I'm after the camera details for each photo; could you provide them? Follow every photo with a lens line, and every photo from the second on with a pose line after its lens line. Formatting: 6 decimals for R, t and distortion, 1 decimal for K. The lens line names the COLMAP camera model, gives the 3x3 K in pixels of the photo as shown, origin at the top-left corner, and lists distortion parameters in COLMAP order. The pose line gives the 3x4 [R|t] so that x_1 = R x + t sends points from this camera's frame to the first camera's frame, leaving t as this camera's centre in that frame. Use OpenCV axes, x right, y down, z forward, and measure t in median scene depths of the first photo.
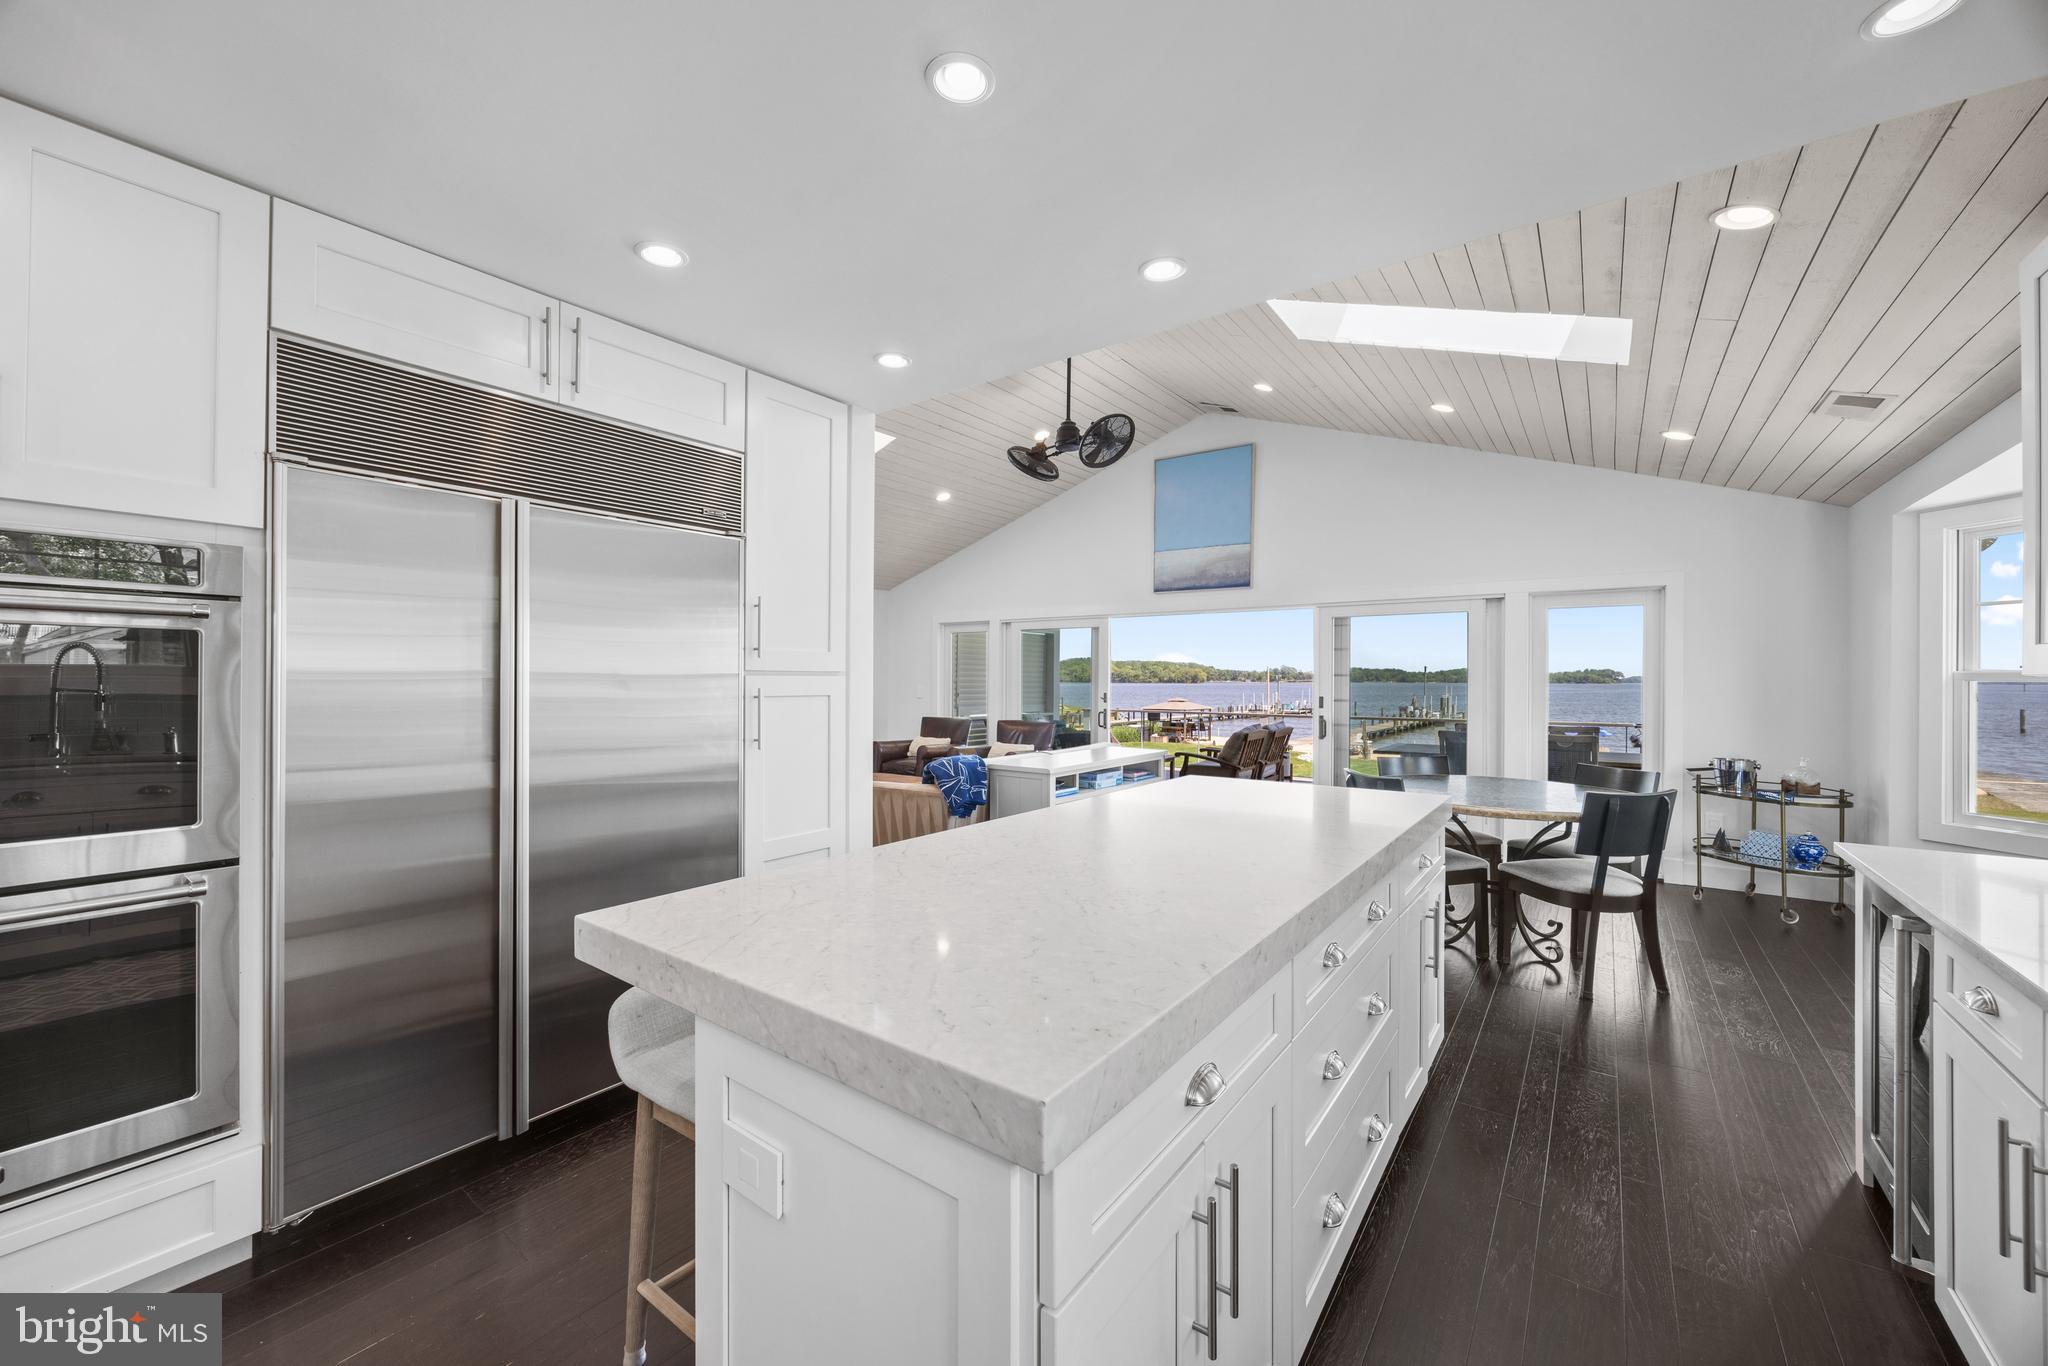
lens RADIAL K [[781.2, 0, 1011.1], [0, 781.2, 673.5], [0, 0, 1]] dist [-0.015927, -0.000009]
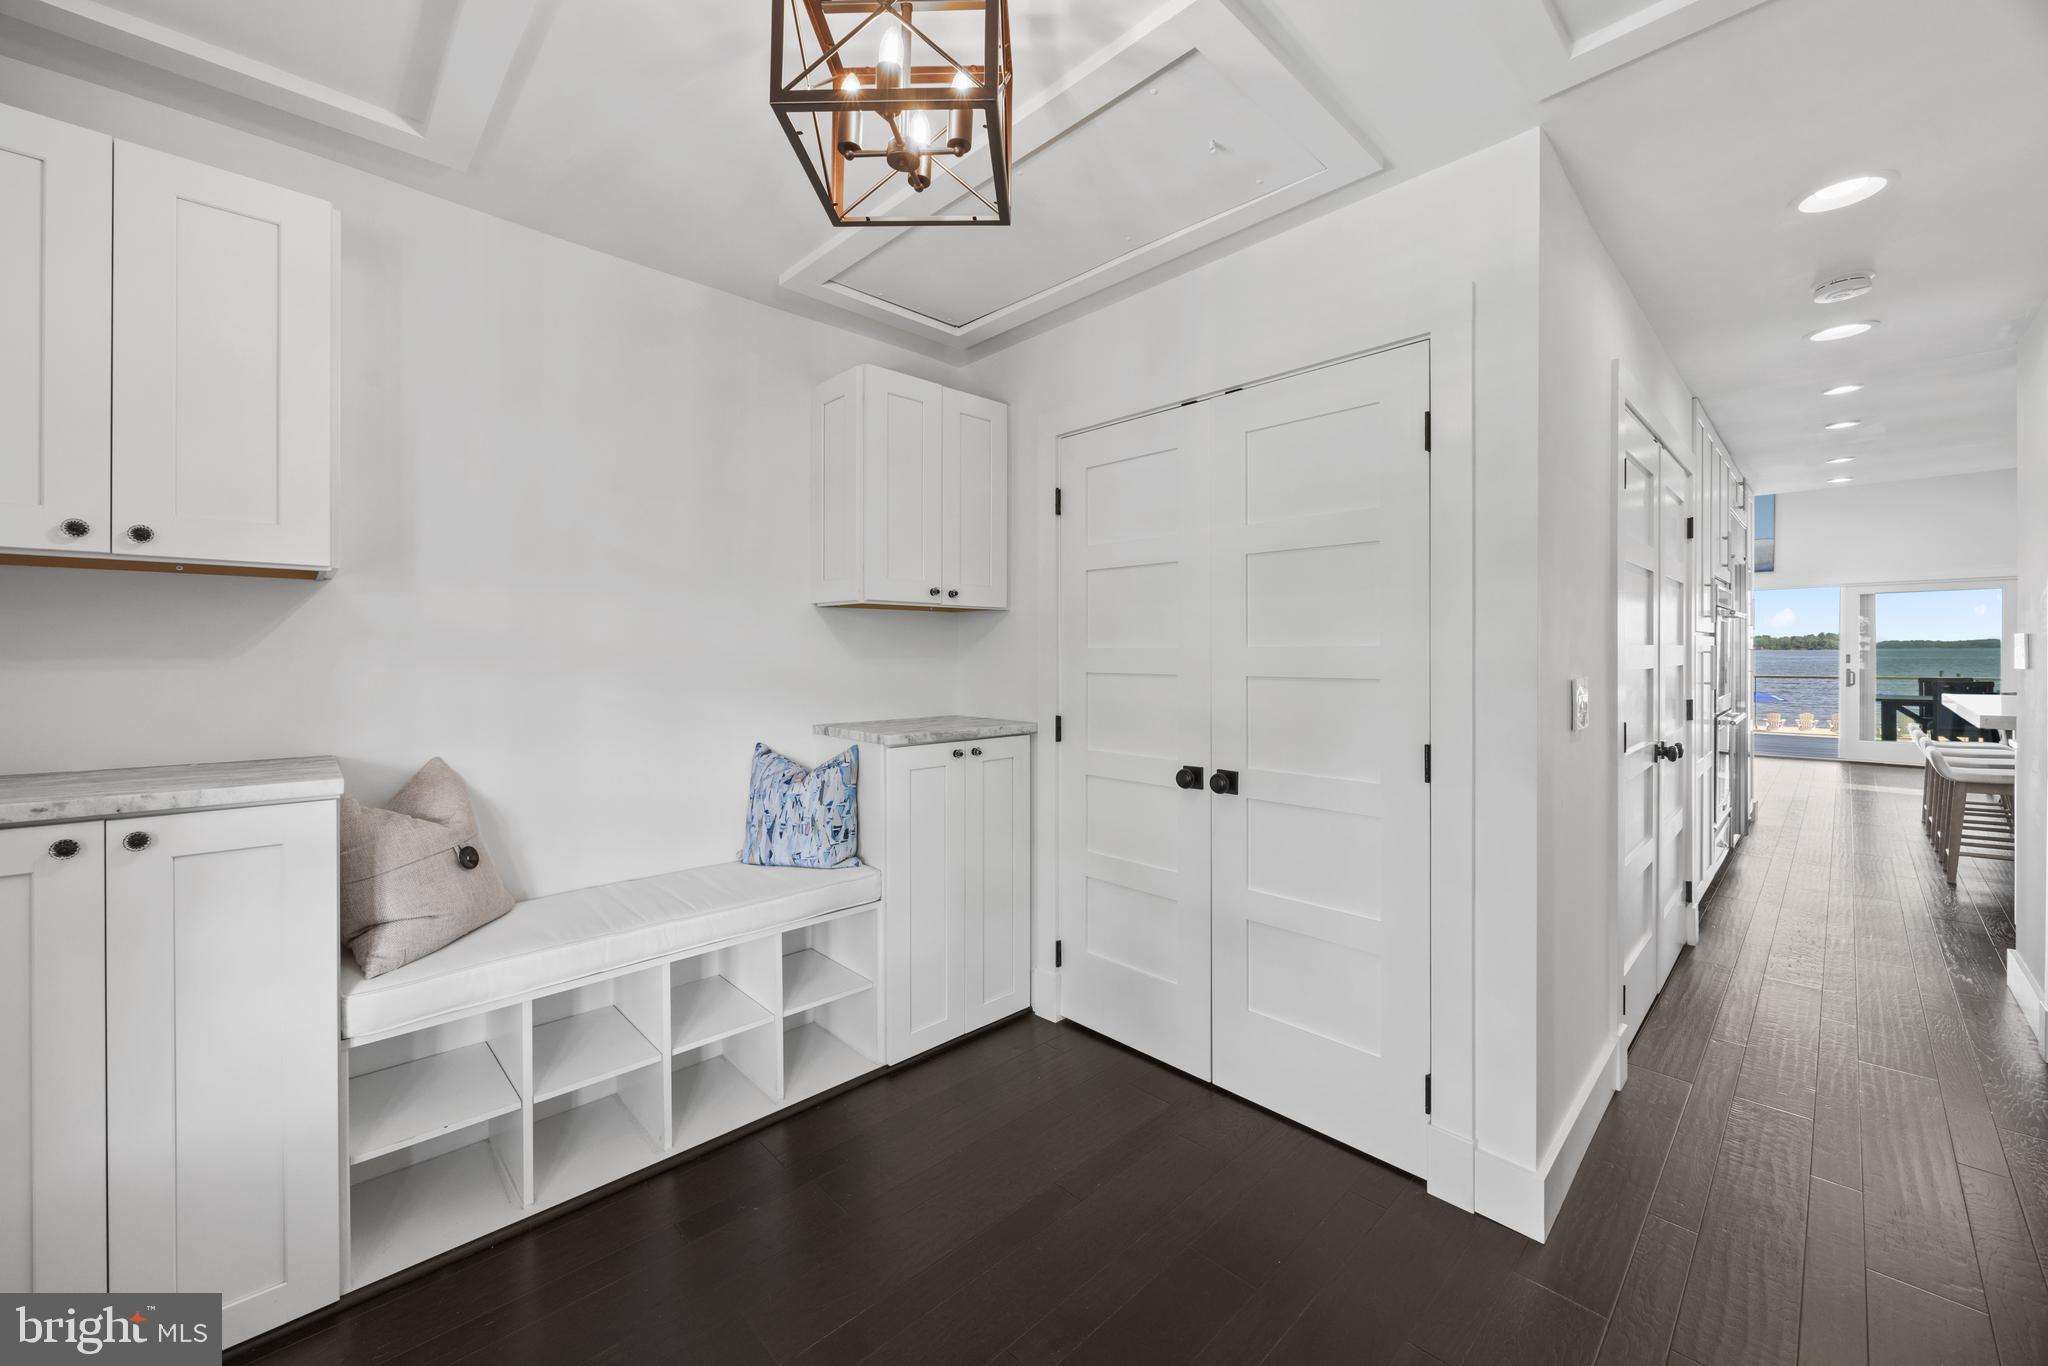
lens RADIAL K [[789.5, 0, 1015.0], [0, 789.5, 672.6], [0, 0, 1]] dist [-0.001147, -0.000147]
pose [[0.987566, -0.013267, -0.156642, -0.745505], [0.017519, 0.999514, 0.025796, 0.001523], [0.156223, -0.028220, 0.987319, -0.510792]]
